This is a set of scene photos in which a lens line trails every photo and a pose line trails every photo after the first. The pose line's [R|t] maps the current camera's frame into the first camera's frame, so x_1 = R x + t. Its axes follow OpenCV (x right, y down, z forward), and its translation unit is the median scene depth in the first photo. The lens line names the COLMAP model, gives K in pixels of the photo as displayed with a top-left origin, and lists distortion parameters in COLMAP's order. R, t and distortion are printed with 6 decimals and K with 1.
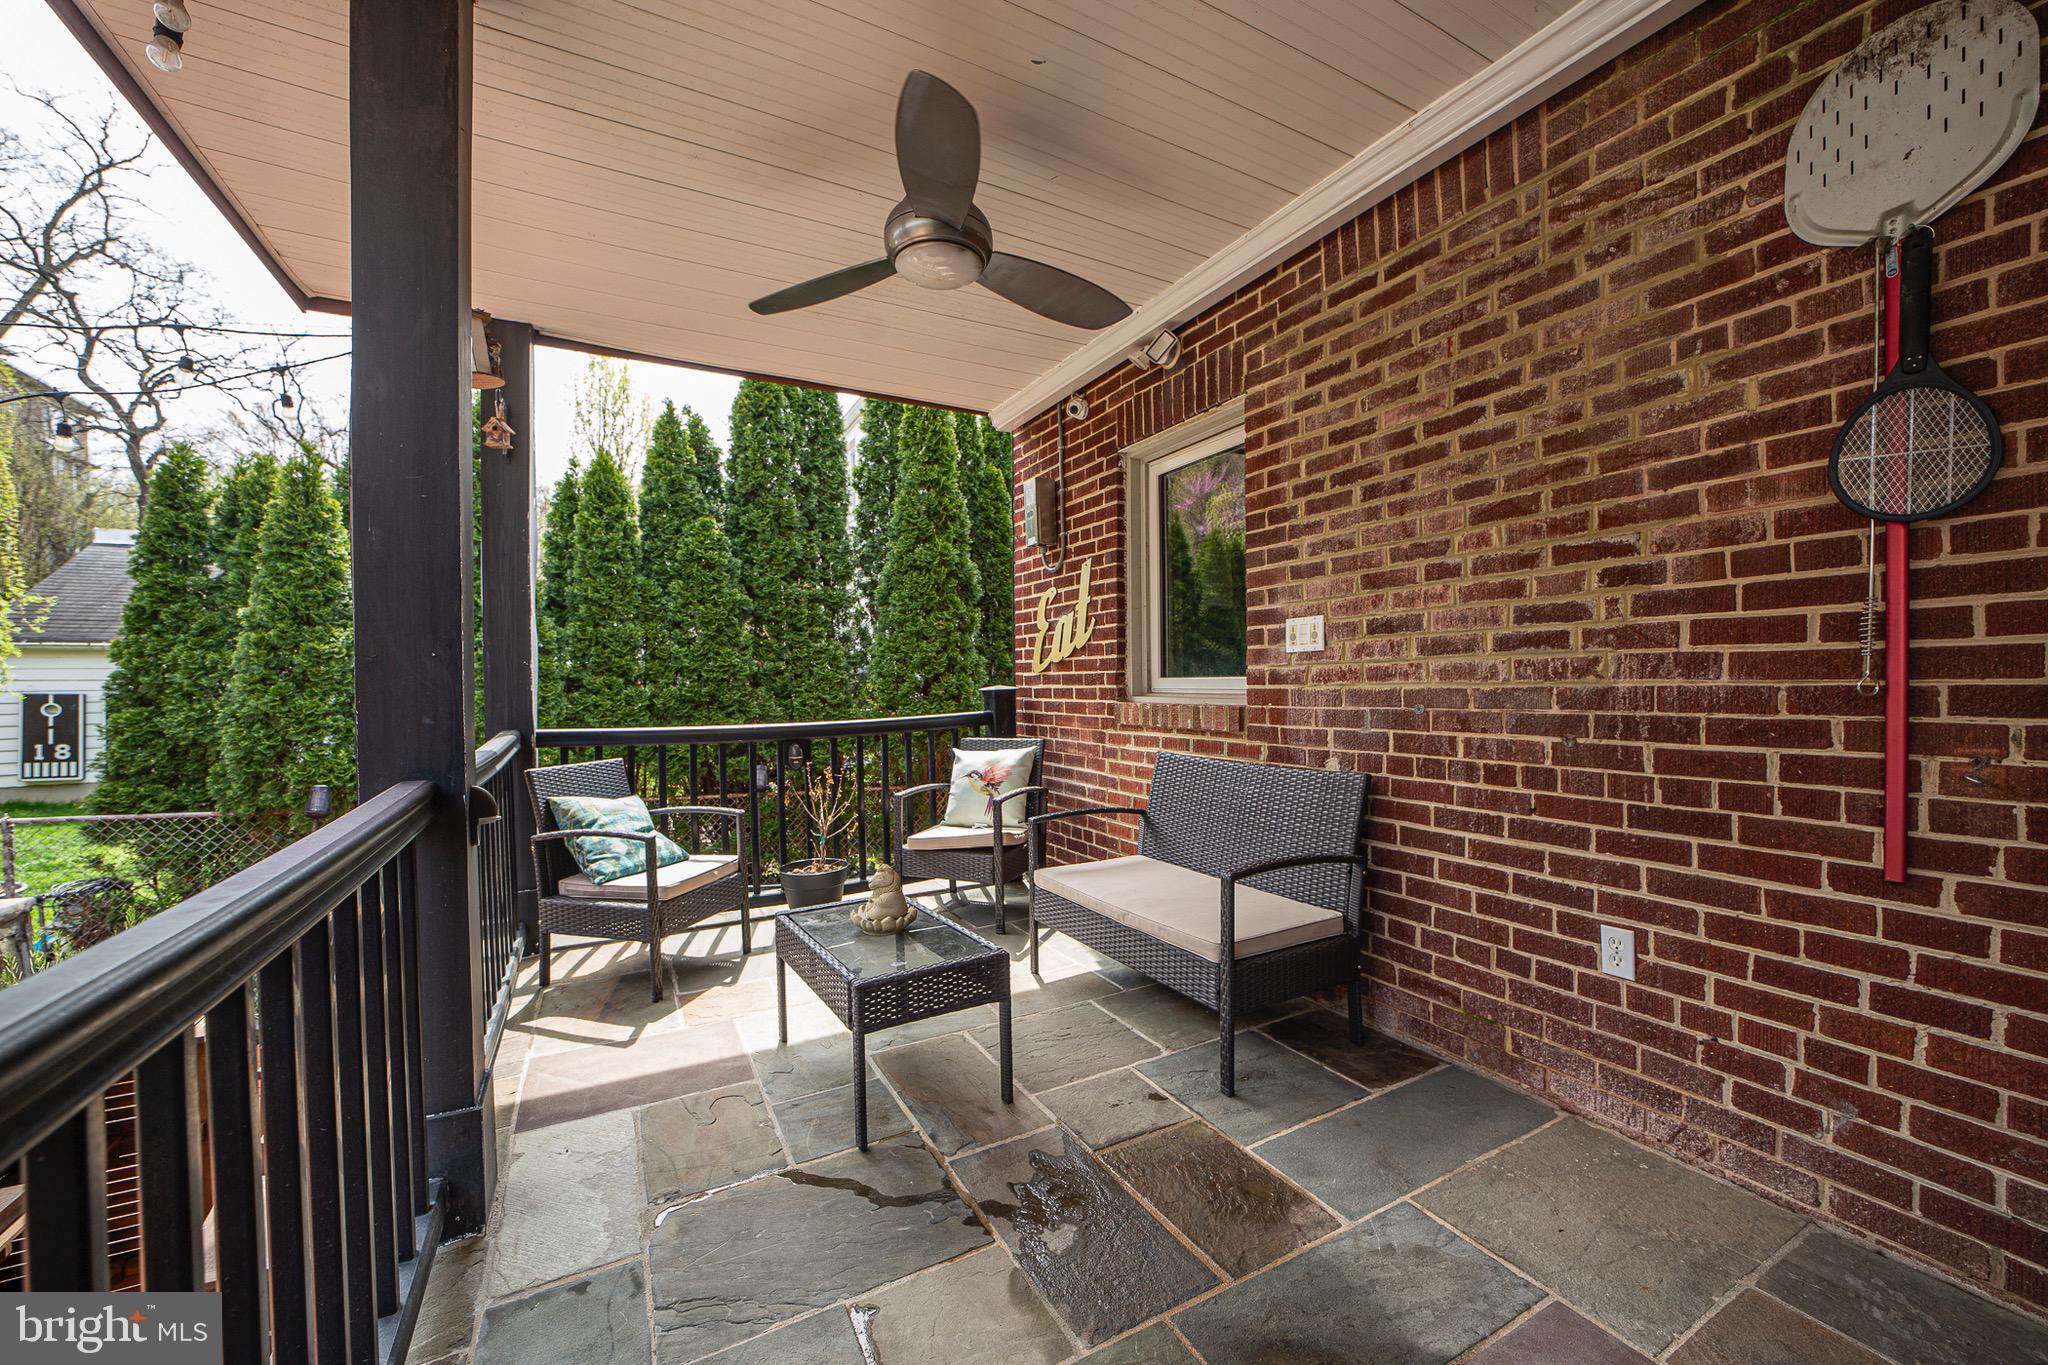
lens RADIAL K [[809.7, 0, 1070.4], [0, 809.7, 696.4], [0, 0, 1]] dist [-0.041677, 0.010876]
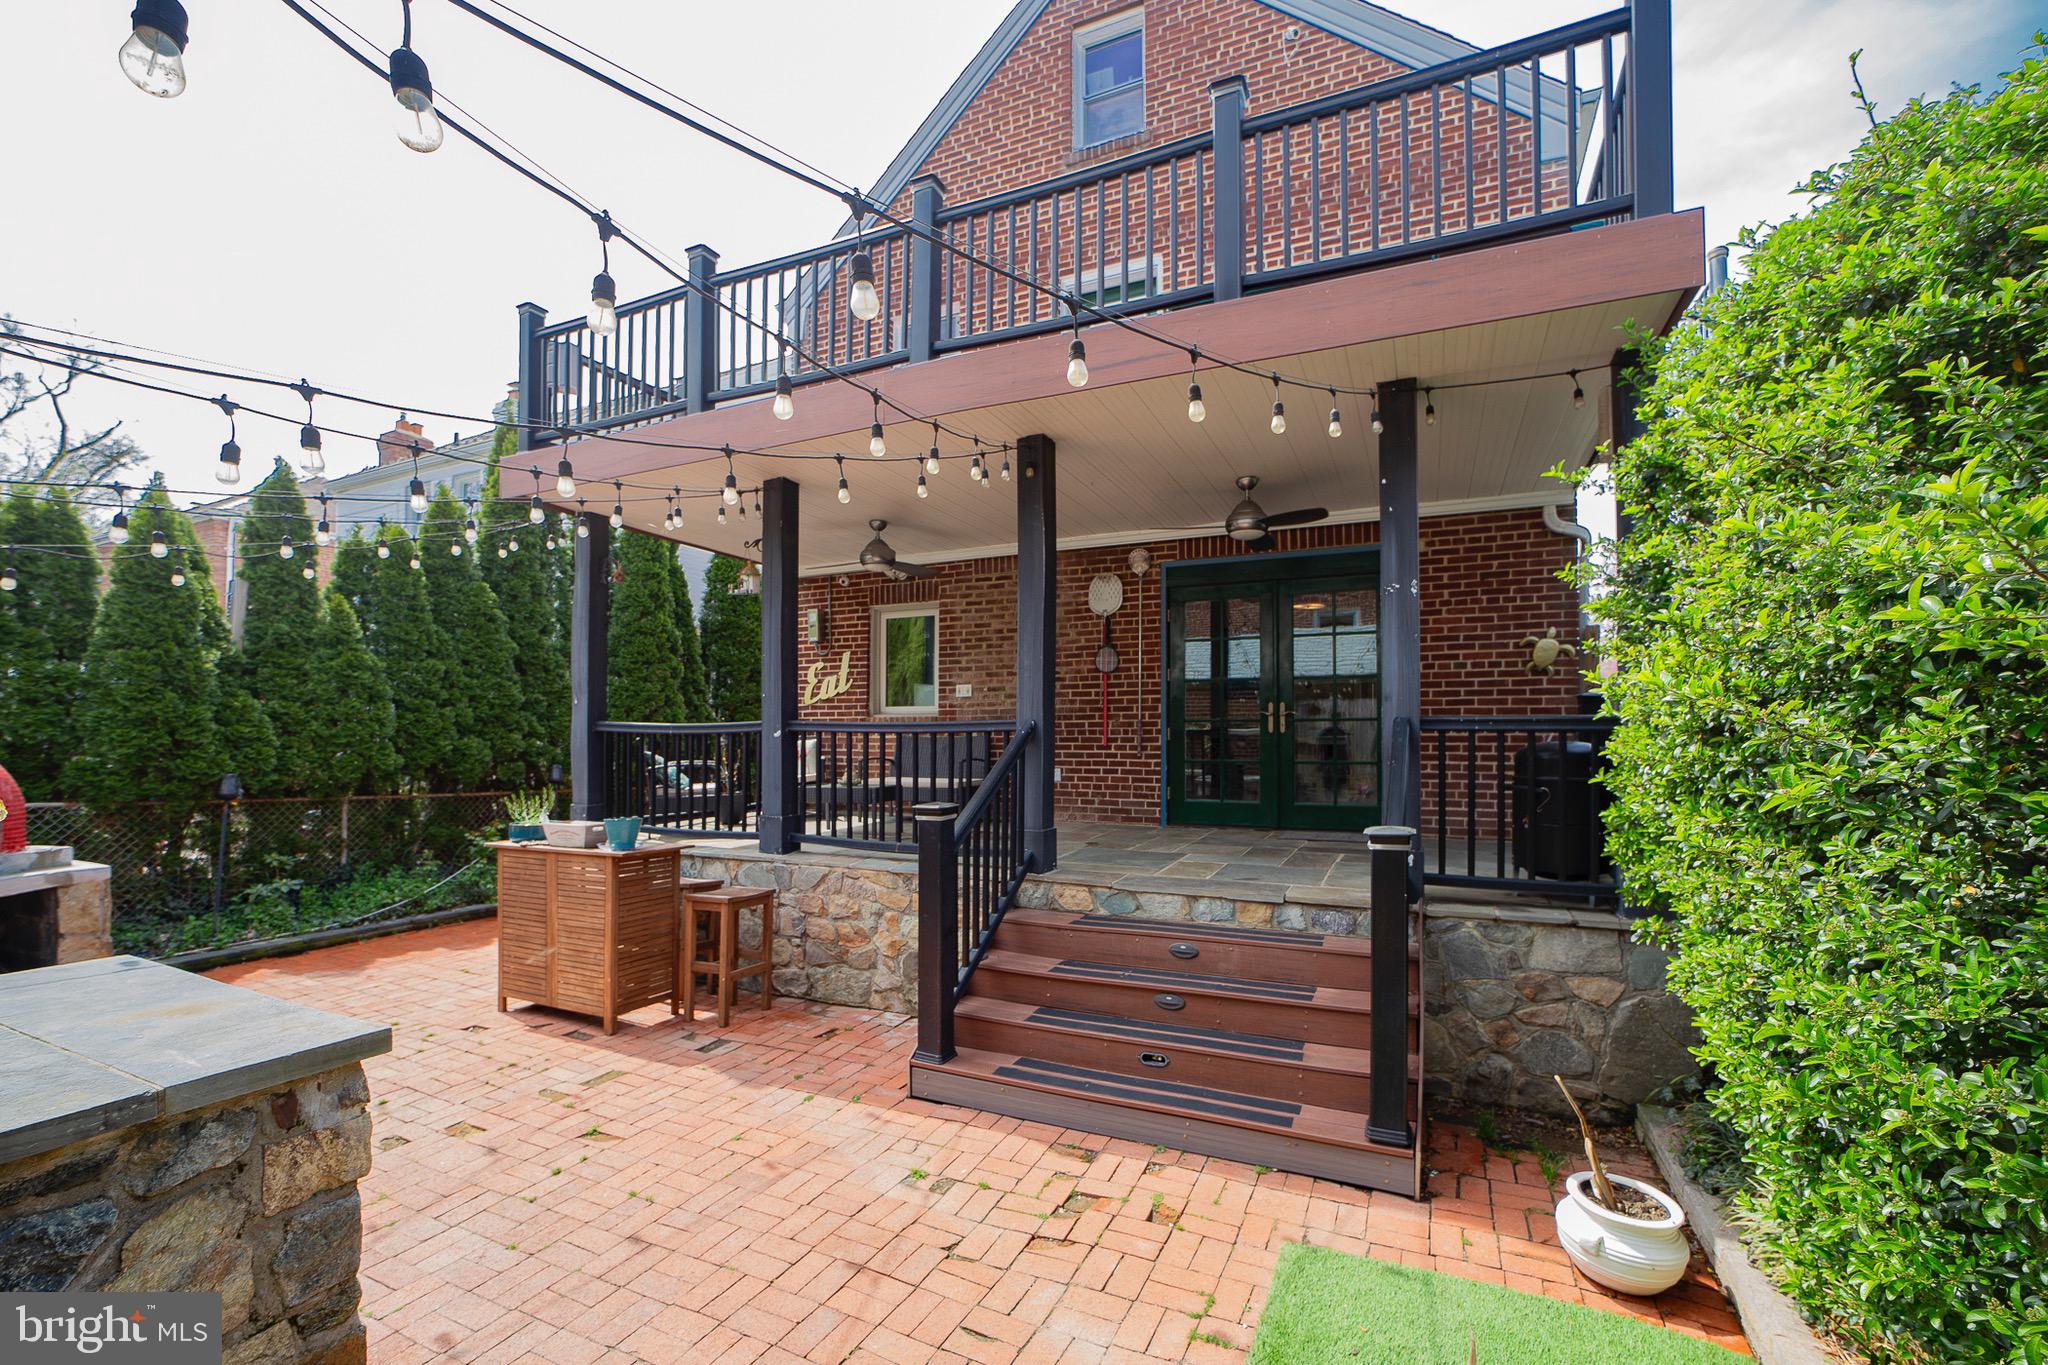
lens RADIAL K [[850.8, 0, 1051.2], [0, 850.8, 720.6], [0, 0, 1]] dist [-0.021039, 0.000440]
pose [[0.813552, 0.023198, 0.581030, -0.894261], [0.001460, 0.999119, -0.041934, 0.115885], [-0.581491, 0.034964, 0.812801, -1.210236]]
